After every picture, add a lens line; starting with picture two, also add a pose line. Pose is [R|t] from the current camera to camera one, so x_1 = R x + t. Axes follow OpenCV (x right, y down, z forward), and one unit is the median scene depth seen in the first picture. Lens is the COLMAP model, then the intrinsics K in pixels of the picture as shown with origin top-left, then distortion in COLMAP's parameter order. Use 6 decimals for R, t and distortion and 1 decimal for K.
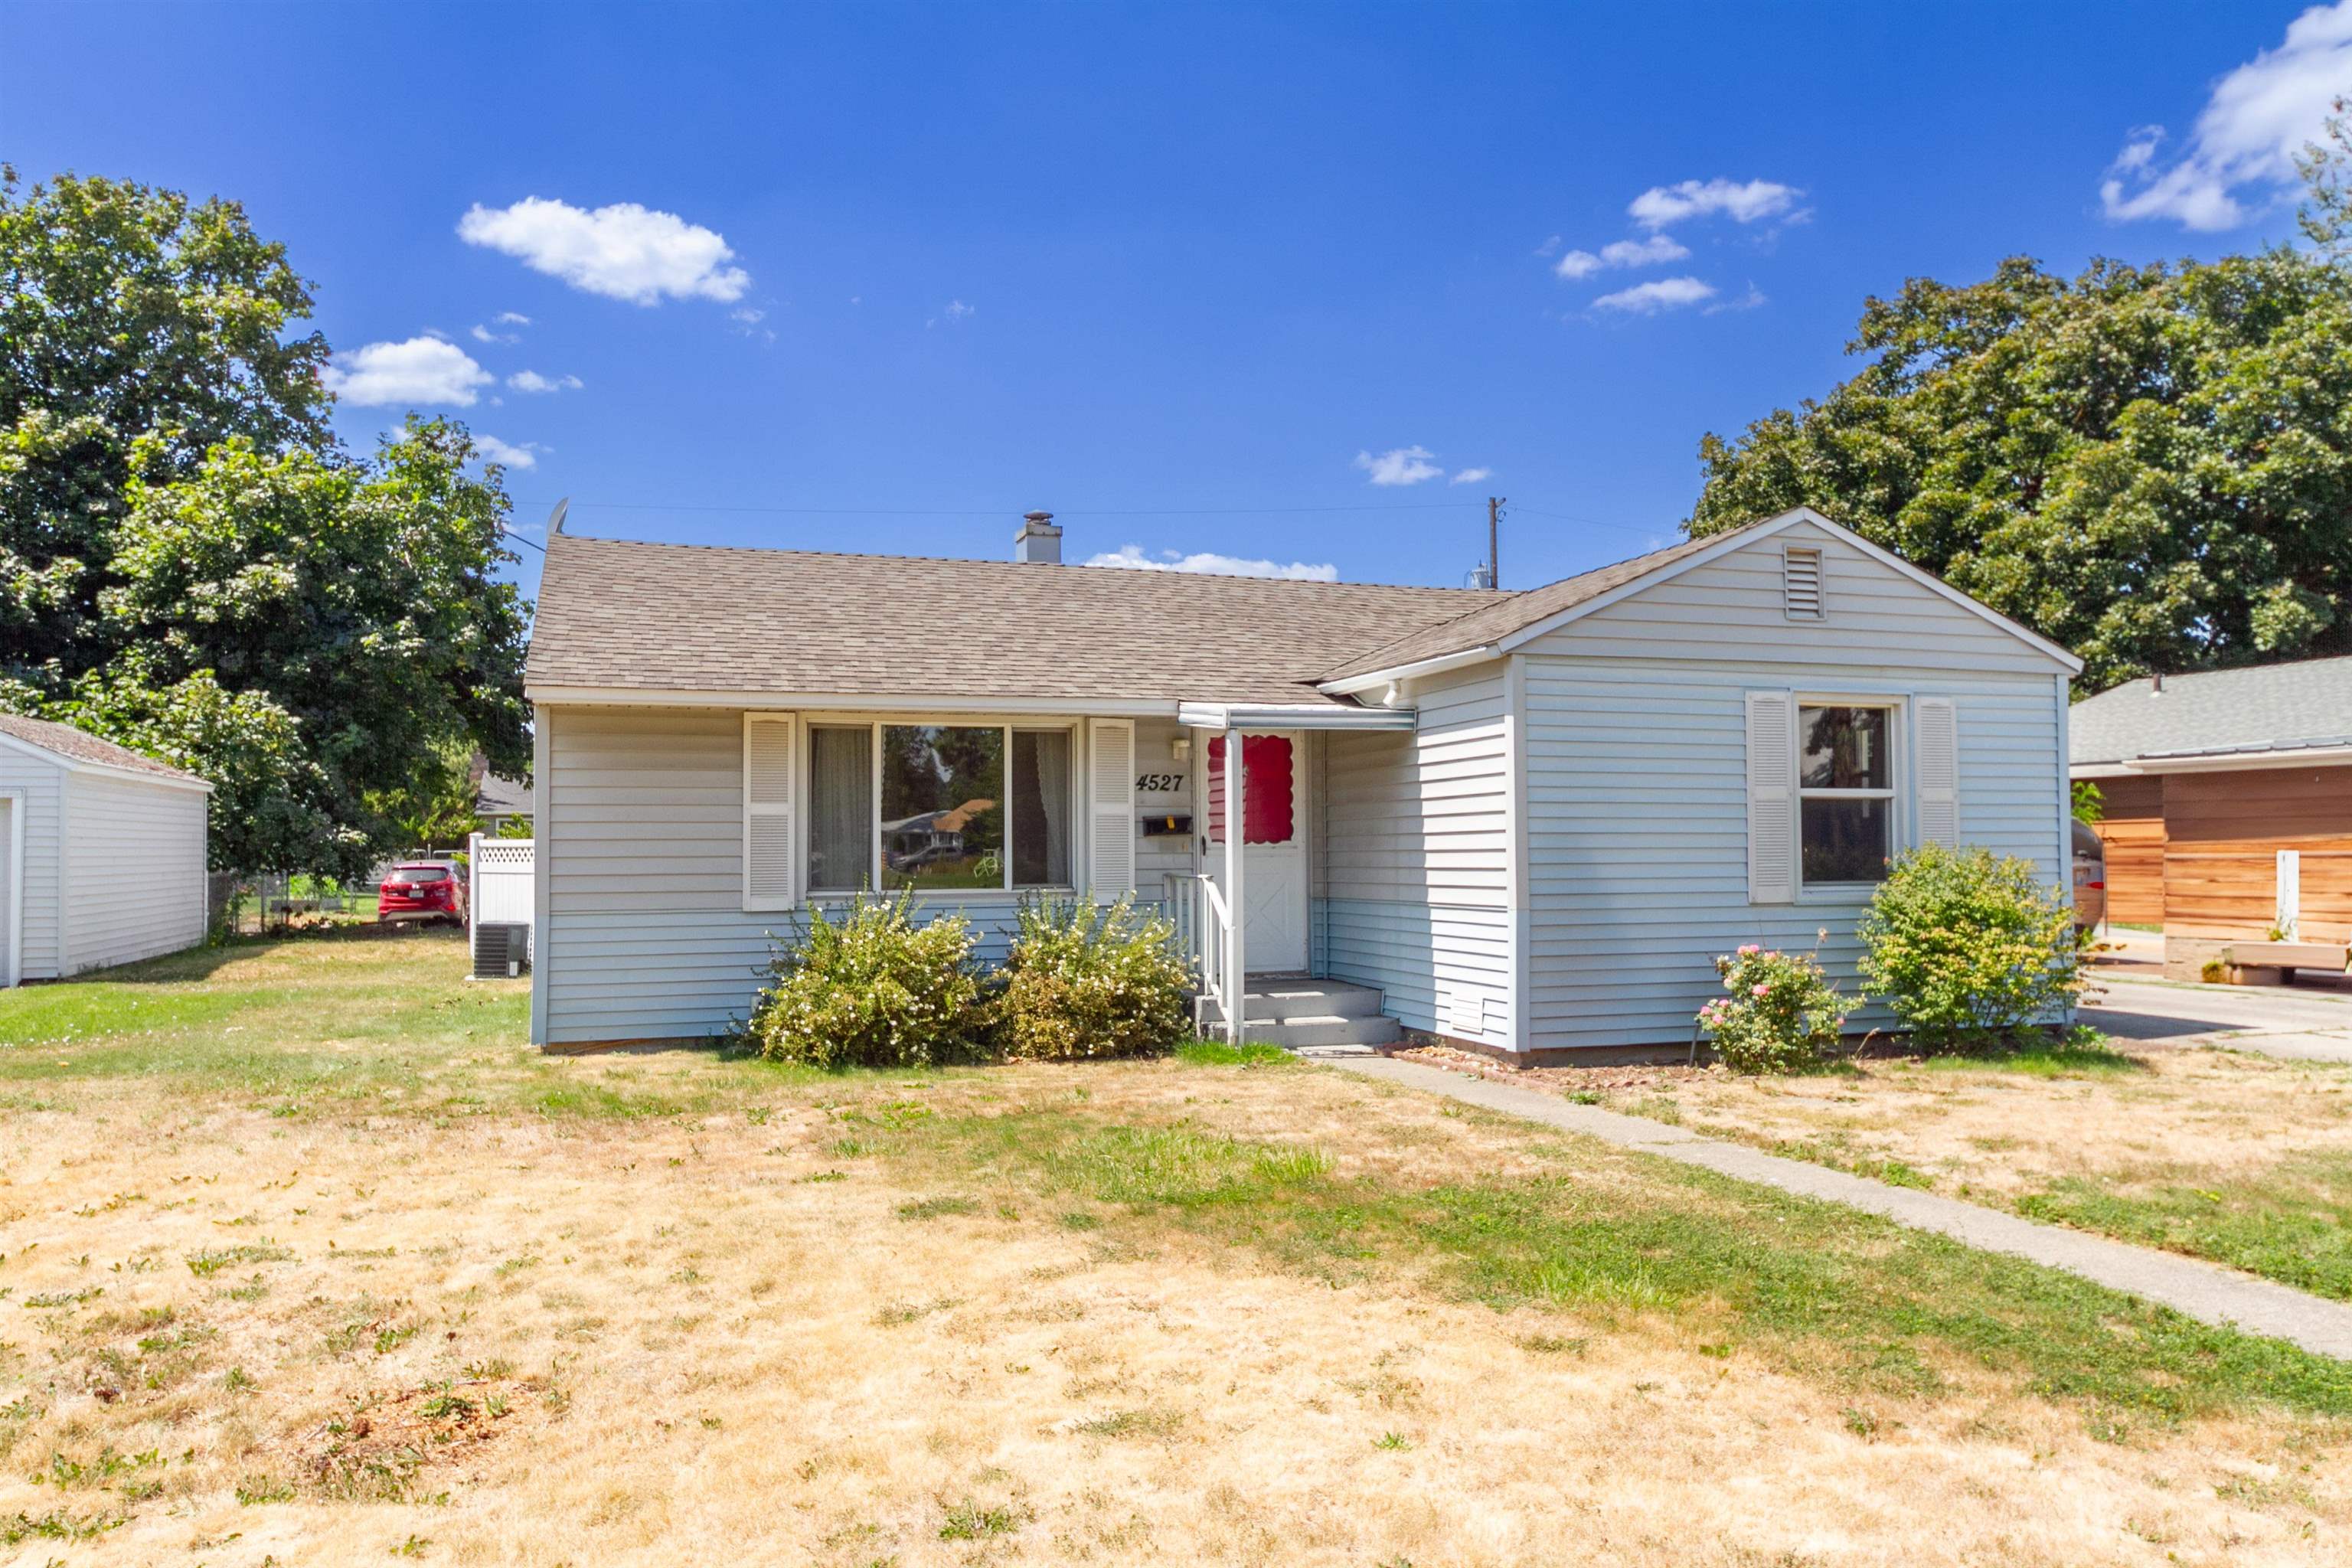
lens RADIAL K [[1677.1, 0, 1165.0], [0, 1677.1, 783.8], [0, 0, 1]] dist [0.000176, 0.008309]
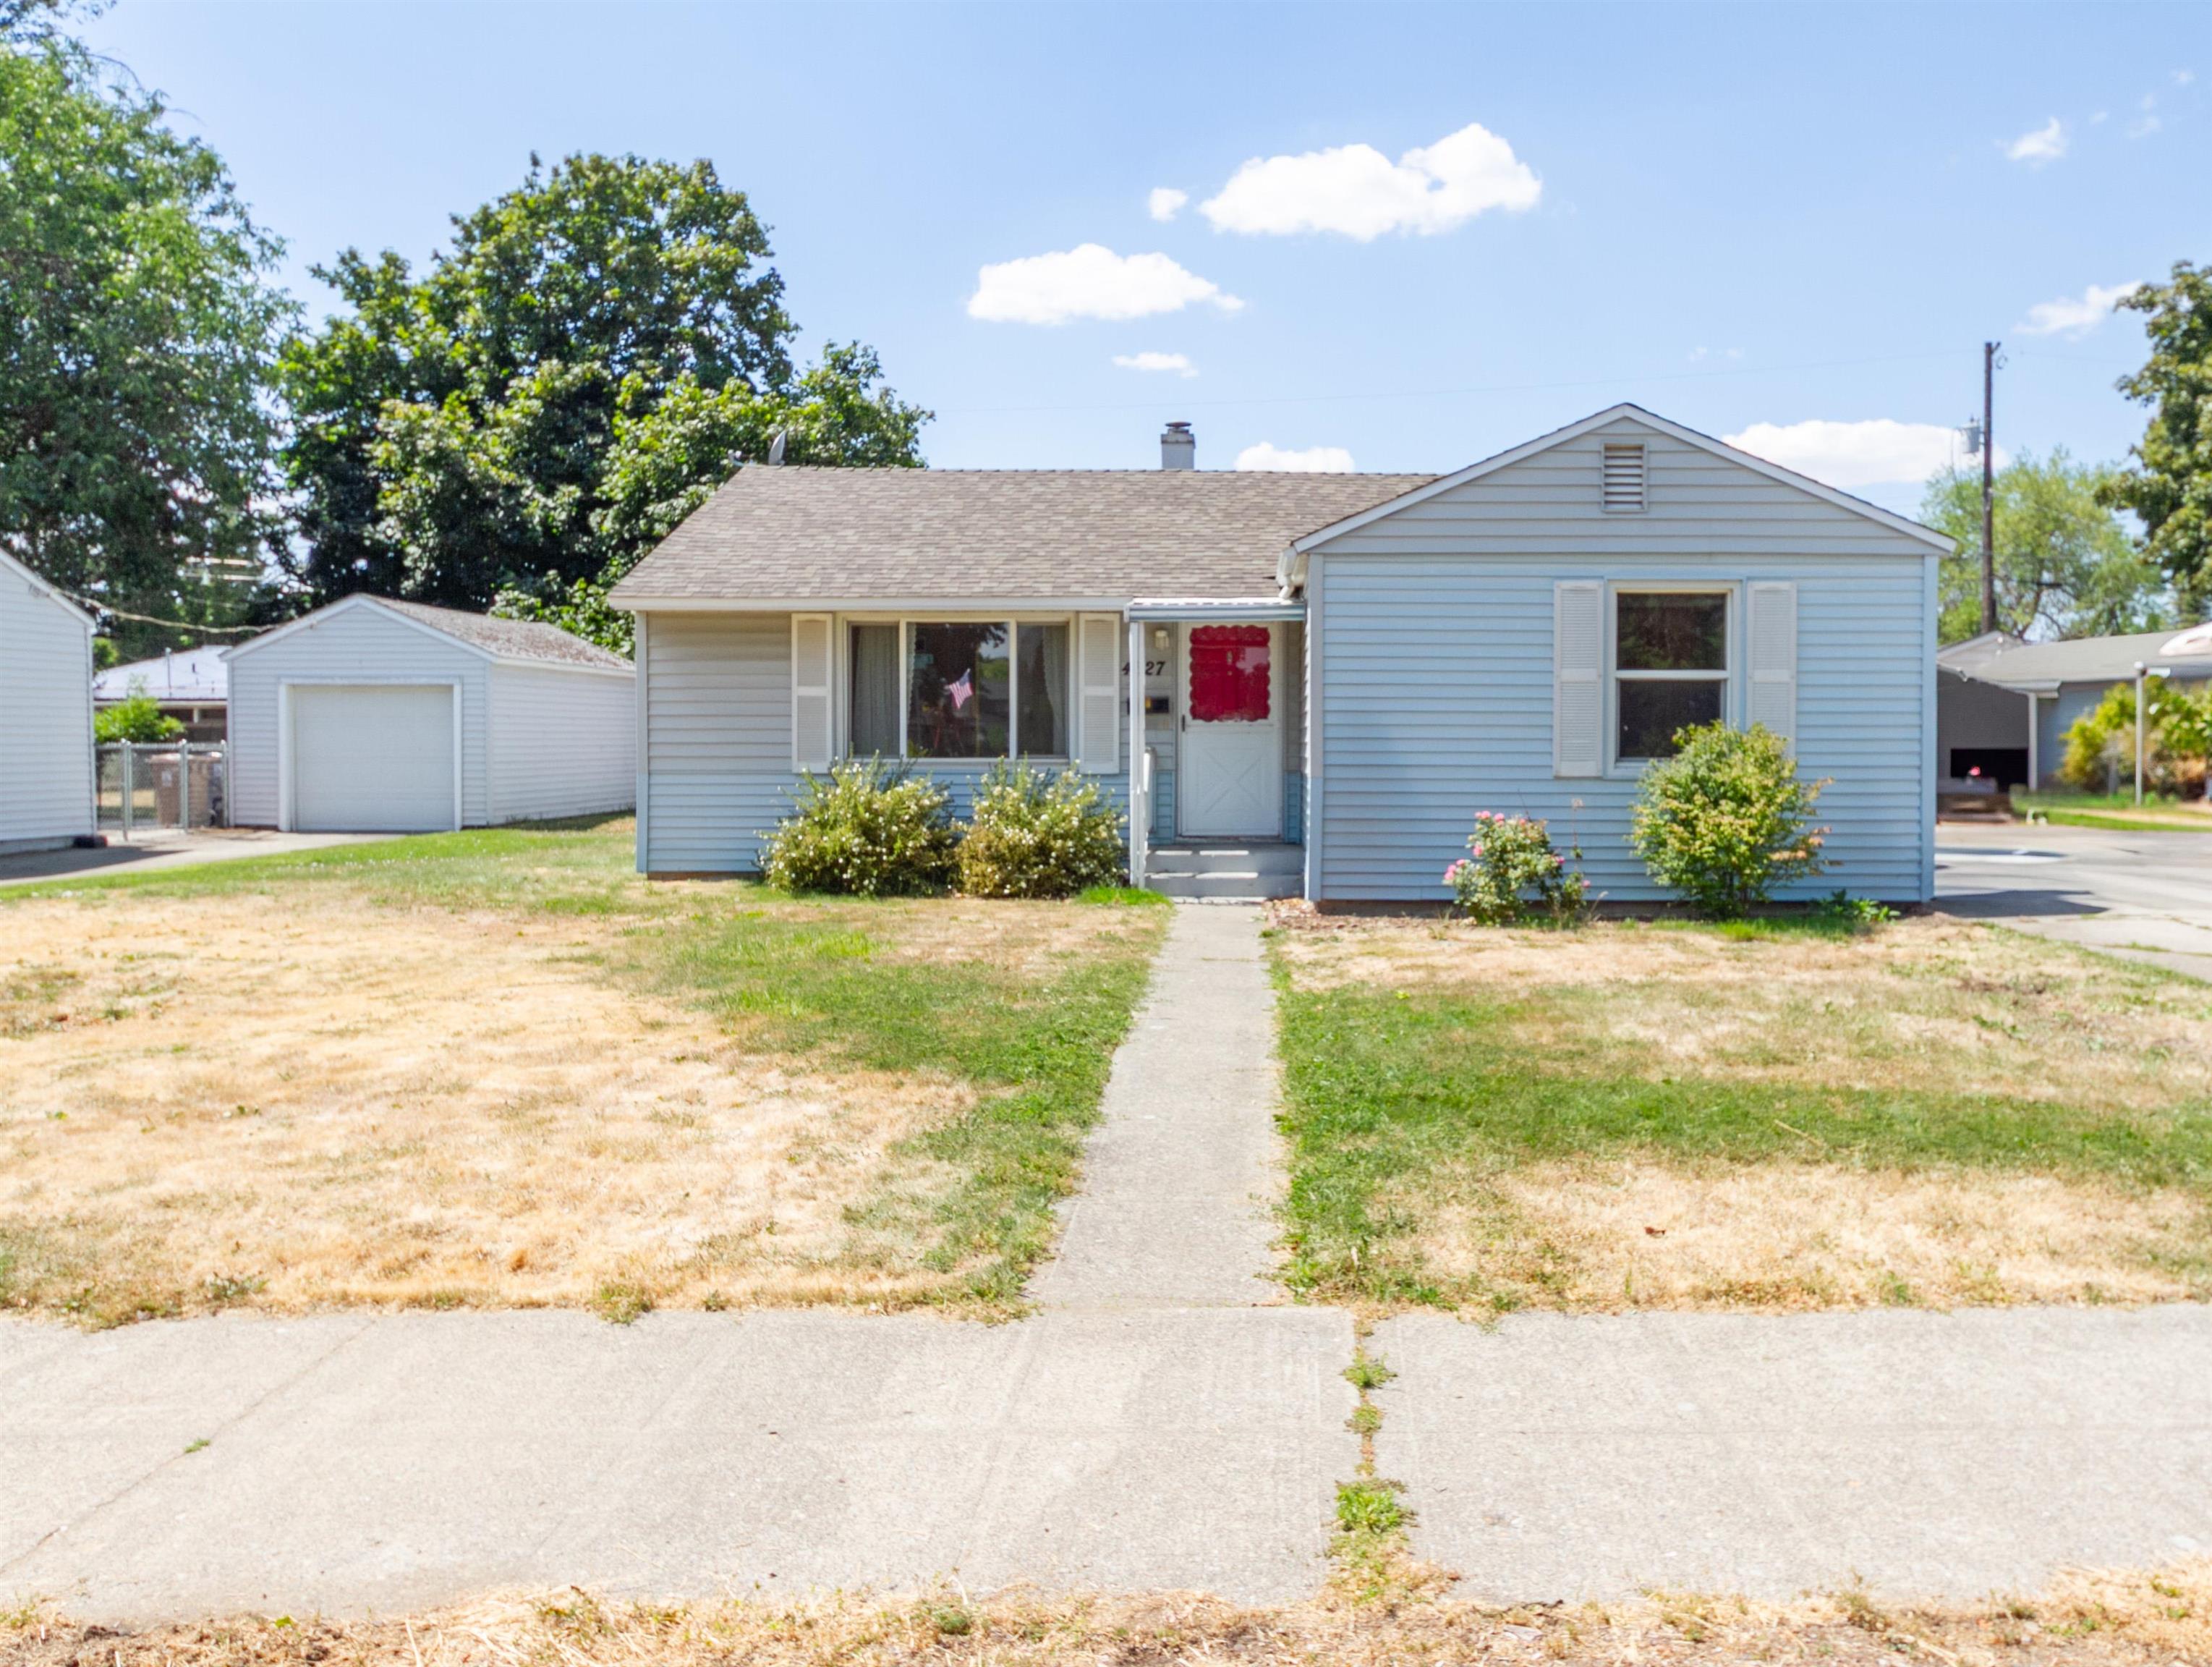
lens RADIAL K [[1804.1, 0, 1238.0], [0, 1804.1, 803.3], [0, 0, 1]] dist [-0.006706, -0.000397]
pose [[0.943905, 0.018967, -0.329672, 0.453719], [0.005631, 0.997279, 0.073499, 0.000980], [0.330170, -0.071233, 0.941230, -0.143939]]
